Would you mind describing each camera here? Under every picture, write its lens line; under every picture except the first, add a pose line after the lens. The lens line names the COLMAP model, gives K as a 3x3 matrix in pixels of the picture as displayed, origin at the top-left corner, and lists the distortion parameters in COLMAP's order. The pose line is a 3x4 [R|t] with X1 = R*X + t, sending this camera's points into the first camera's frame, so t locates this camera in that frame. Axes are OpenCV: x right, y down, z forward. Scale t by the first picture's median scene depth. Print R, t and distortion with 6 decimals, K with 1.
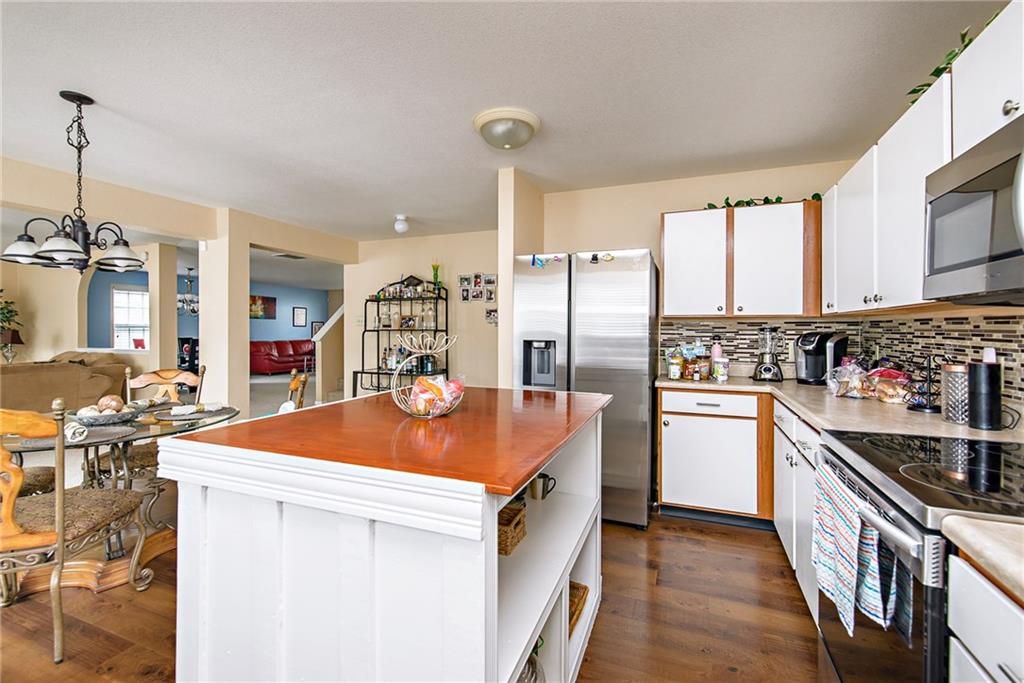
lens RADIAL K [[444.1, 0, 509.6], [0, 444.1, 336.5], [0, 0, 1]] dist [0.001096, -0.011088]
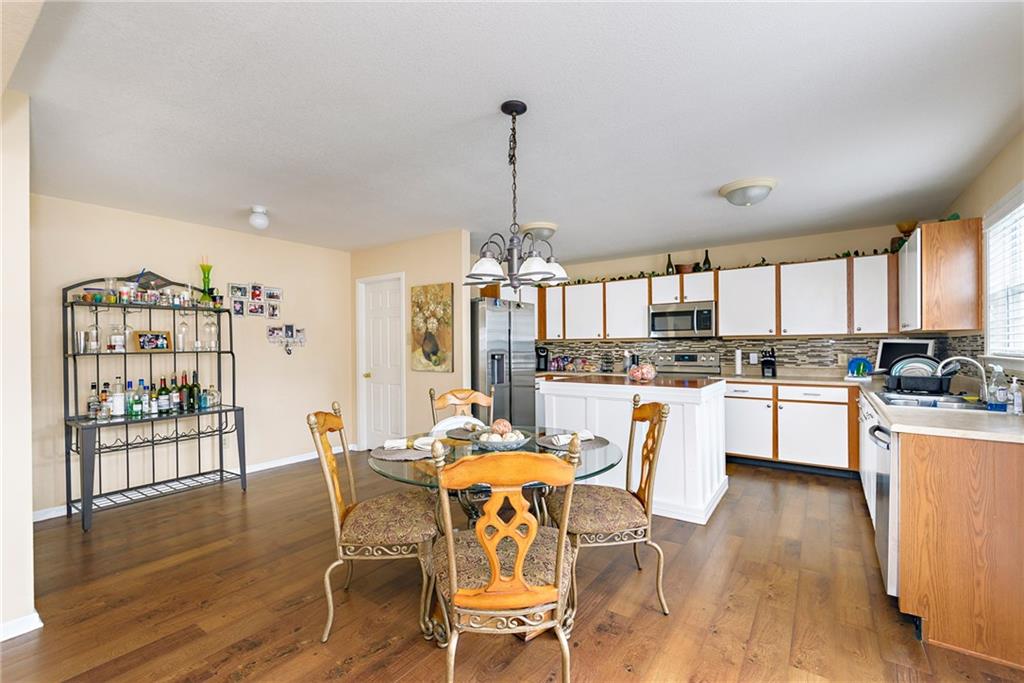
lens RADIAL K [[444.1, 0, 510.2], [0, 444.1, 346.9], [0, 0, 1]] dist [0.001096, -0.011088]
pose [[0.220459, -0.008543, 0.975359, -0.922193], [0.027352, 0.999623, 0.002573, -0.012271], [-0.975013, 0.026111, 0.220609, 0.394212]]
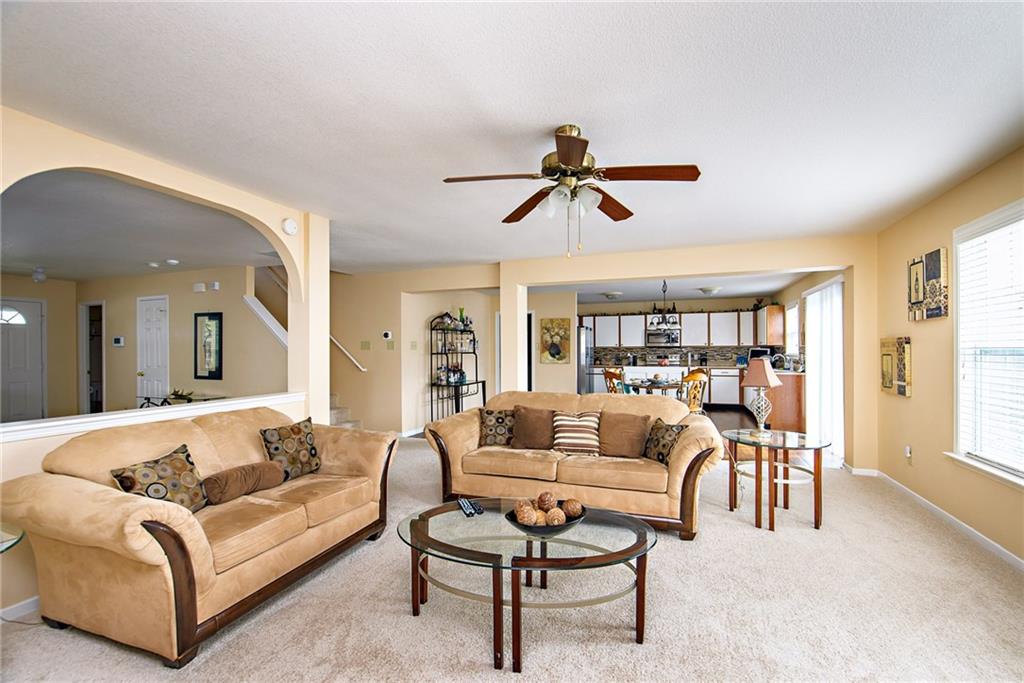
lens RADIAL K [[444.1, 0, 522.7], [0, 444.1, 349.3], [0, 0, 1]] dist [0.001096, -0.011088]
pose [[-0.047624, -0.001393, 0.998864, -1.883301], [0.021712, 0.999761, 0.002430, -0.027942], [-0.998629, 0.021803, -0.047582, 1.006908]]
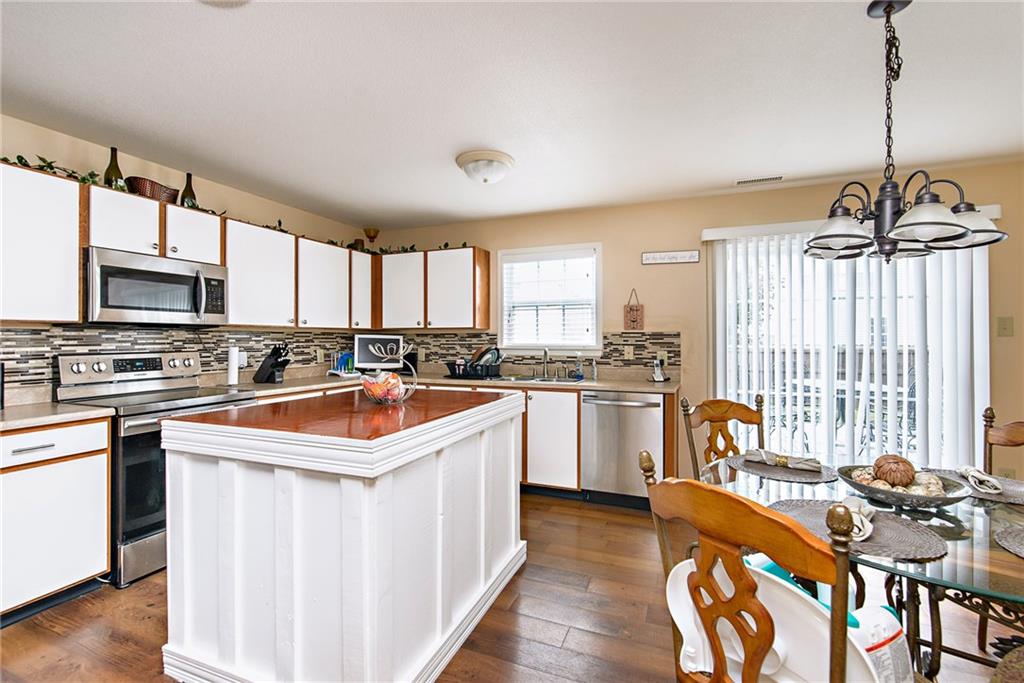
lens RADIAL K [[444.1, 0, 511.1], [0, 444.1, 336.0], [0, 0, 1]] dist [0.001096, -0.011088]
pose [[-0.999991, -0.004013, 0.001077, -0.197091], [-0.003997, 0.999895, 0.013894, -0.015993], [-0.001133, 0.013890, -0.999903, 0.786999]]
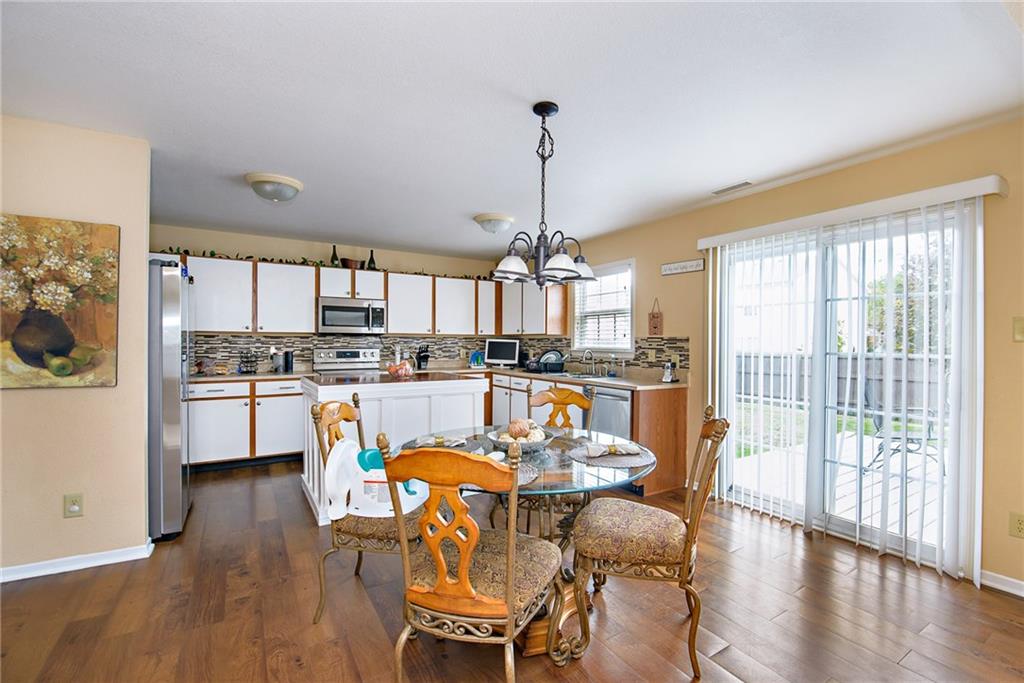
lens RADIAL K [[444.1, 0, 517.3], [0, 444.1, 341.0], [0, 0, 1]] dist [0.001096, -0.011088]
pose [[-0.807425, -0.007915, 0.589917, -0.719959], [0.001829, 0.999872, 0.015919, -0.019643], [-0.589967, 0.013932, -0.807307, 0.863445]]
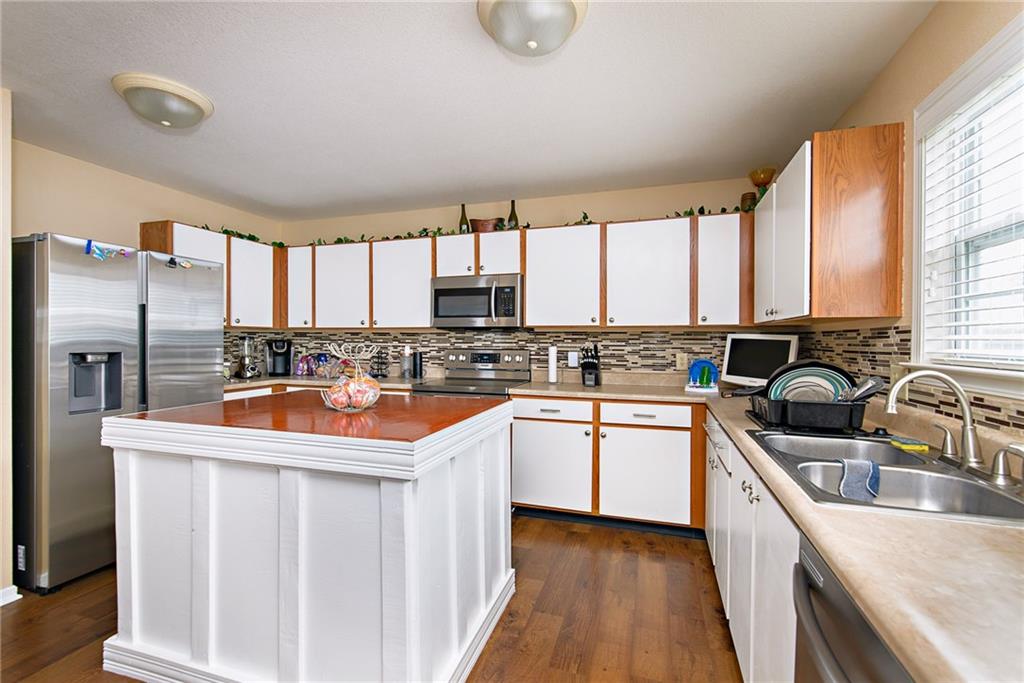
lens RADIAL K [[444.1, 0, 519.0], [0, 444.1, 338.7], [0, 0, 1]] dist [0.001096, -0.011088]
pose [[-0.097472, -0.004654, 0.995227, -0.489027], [0.014412, 0.999878, 0.006087, -0.006114], [-0.995134, 0.014937, -0.097393, 0.222449]]
